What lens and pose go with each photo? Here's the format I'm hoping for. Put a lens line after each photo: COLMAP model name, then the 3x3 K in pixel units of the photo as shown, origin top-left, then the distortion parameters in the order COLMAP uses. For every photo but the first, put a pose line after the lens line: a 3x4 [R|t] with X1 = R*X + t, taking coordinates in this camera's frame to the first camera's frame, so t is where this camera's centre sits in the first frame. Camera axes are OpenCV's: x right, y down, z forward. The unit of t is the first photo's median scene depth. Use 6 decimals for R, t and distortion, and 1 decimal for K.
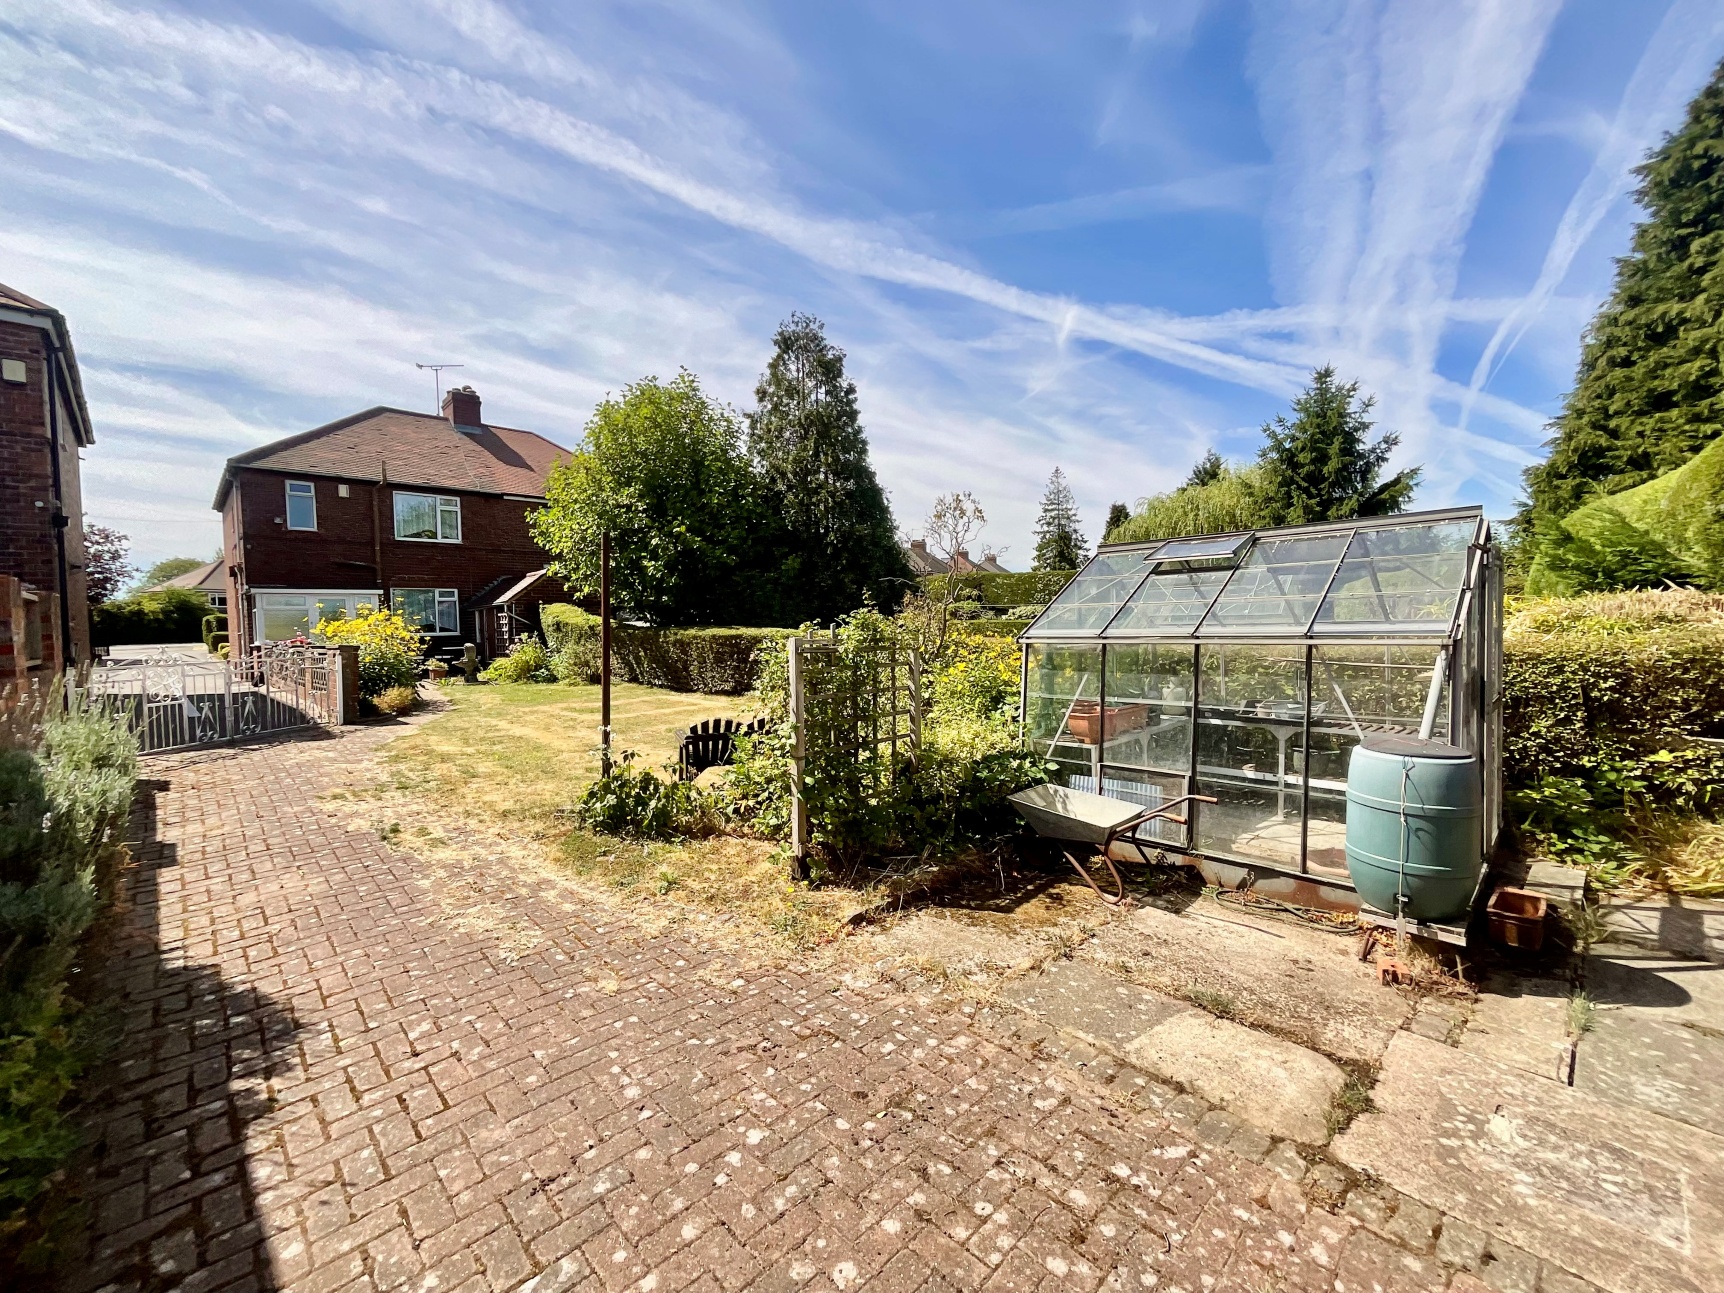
lens RADIAL K [[706.6, 0, 860.4], [0, 706.6, 644.3], [0, 0, 1]] dist [-0.000189, -0.000480]
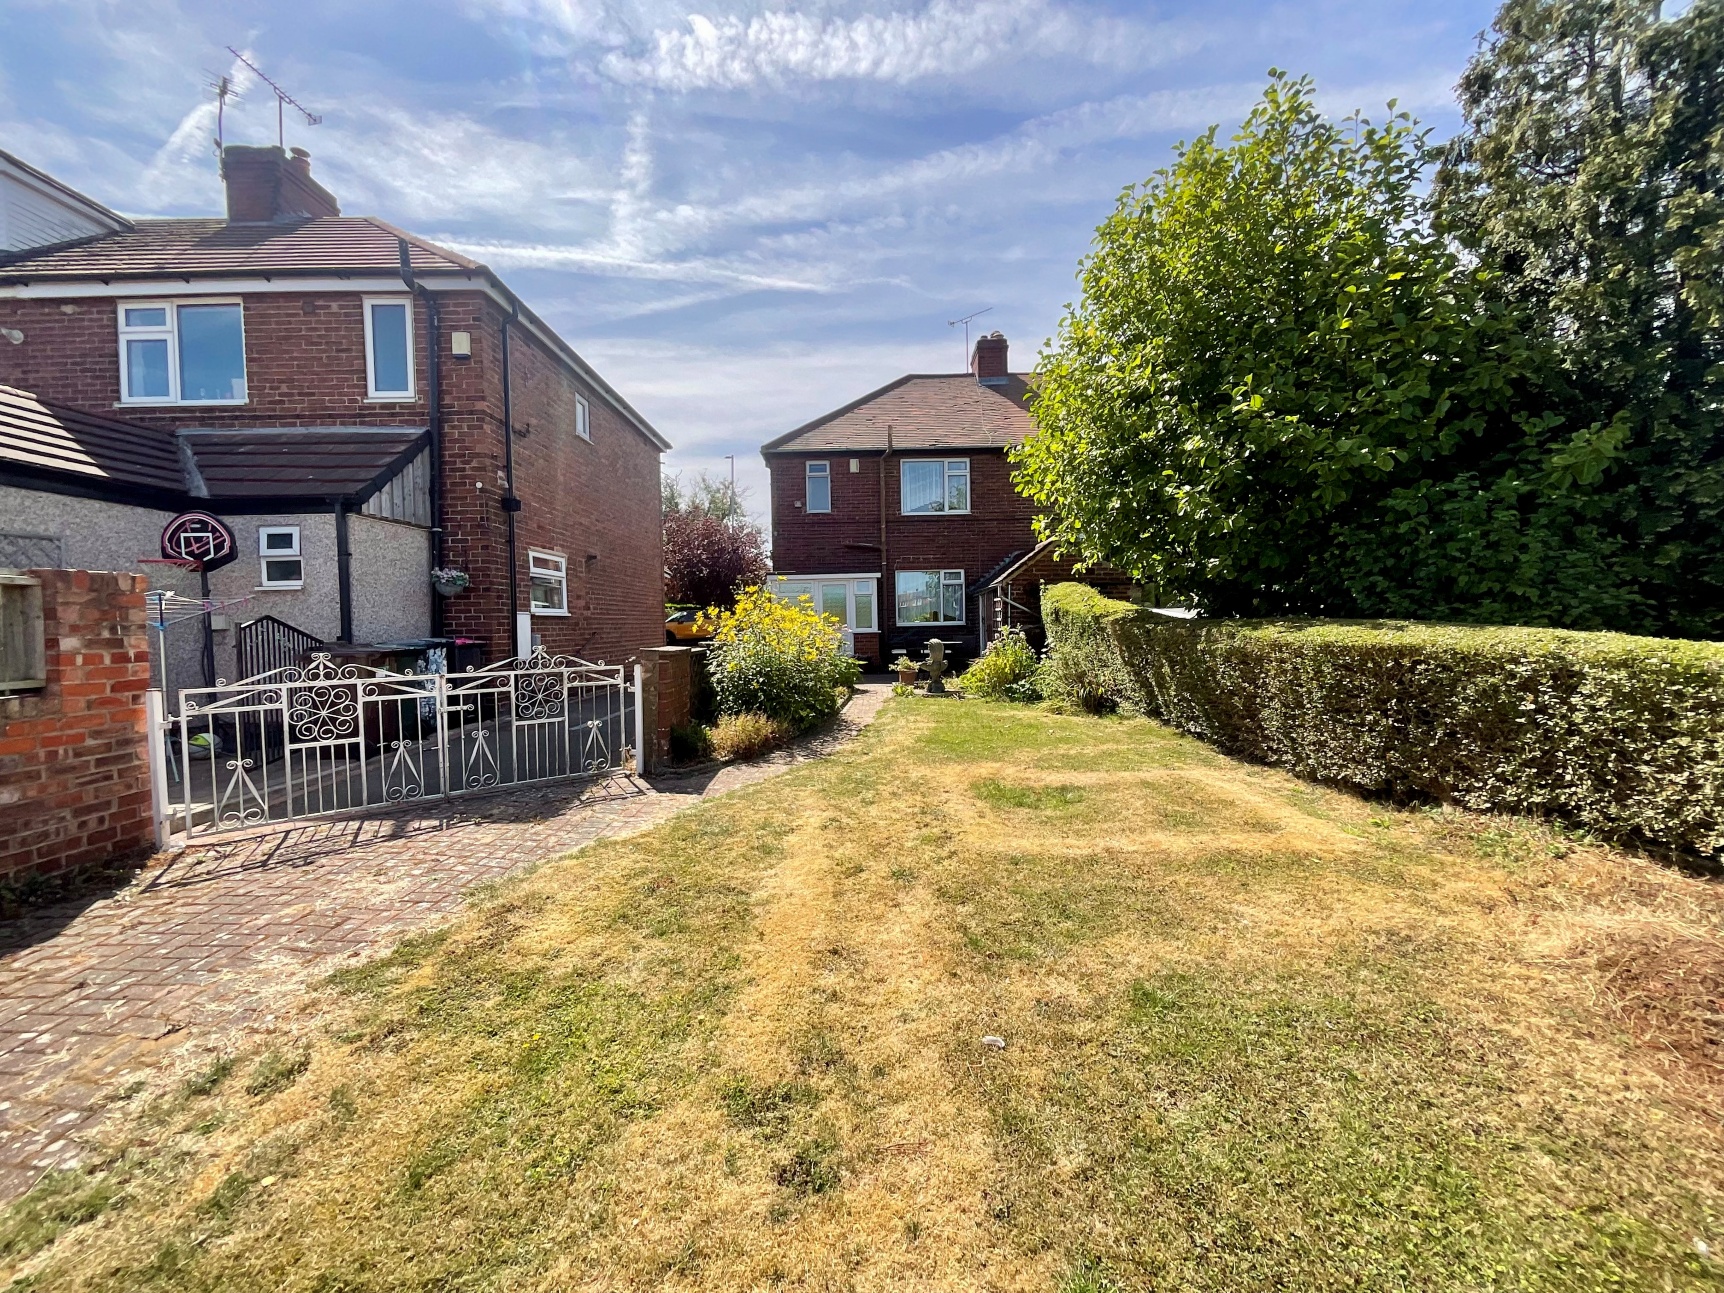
lens RADIAL K [[700.8, 0, 861.3], [0, 700.8, 649.7], [0, 0, 1]] dist [-0.001049, -0.000353]
pose [[0.707222, 0.039205, -0.705904, -0.133209], [-0.018478, 0.999145, 0.036979, -0.023049], [0.706750, -0.013109, 0.707342, 0.621764]]
